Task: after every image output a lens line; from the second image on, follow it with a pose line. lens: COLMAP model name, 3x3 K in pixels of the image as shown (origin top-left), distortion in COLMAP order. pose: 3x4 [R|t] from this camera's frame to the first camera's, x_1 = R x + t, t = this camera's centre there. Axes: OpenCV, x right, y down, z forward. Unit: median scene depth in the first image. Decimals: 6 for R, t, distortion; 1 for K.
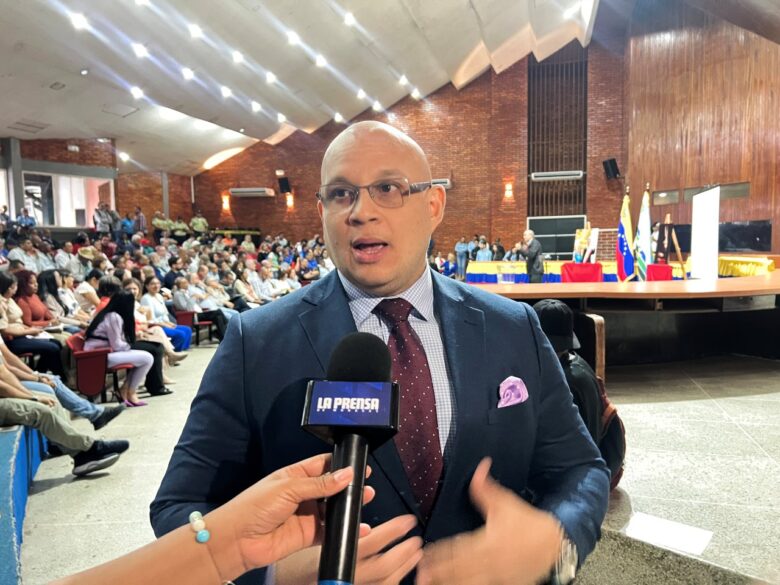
lens RADIAL K [[610.0, 0, 390.0], [0, 610.0, 292.5], [0, 0, 1]] dist [0.054124, -0.070560]
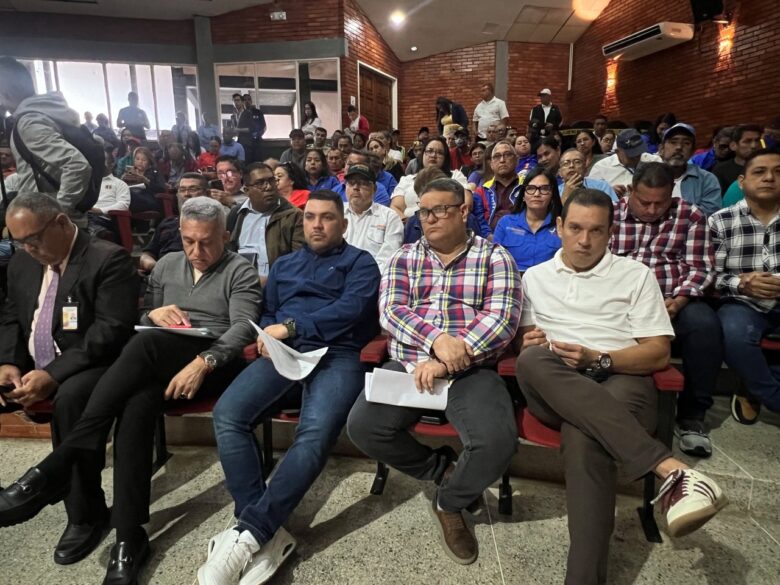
lens RADIAL K [[500.4, 0, 390.0], [0, 500.4, 292.5], [0, 0, 1]] dist [0.003428, -0.000591]
pose [[0.476541, 0.180986, -0.860322, 0.049779], [-0.054527, 0.982781, 0.176544, -0.037746], [0.877460, -0.037220, 0.478204, 0.719444]]
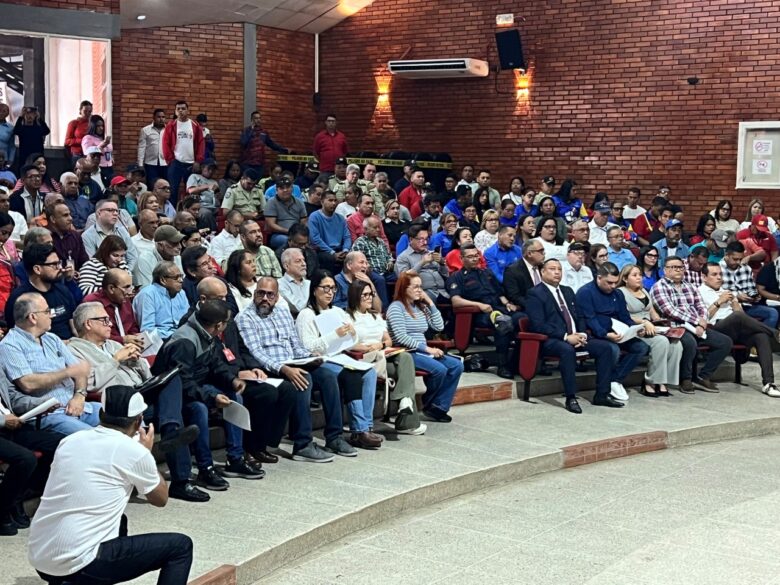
lens RADIAL K [[1227.8, 0, 390.0], [0, 1227.8, 292.5], [0, 0, 1]] dist [0.256095, -0.961516]
pose [[0.939091, 0.059475, -0.338483, 0.047138], [-0.053975, 0.998213, 0.025648, -0.032711], [0.339403, -0.005816, 0.940623, 0.205873]]
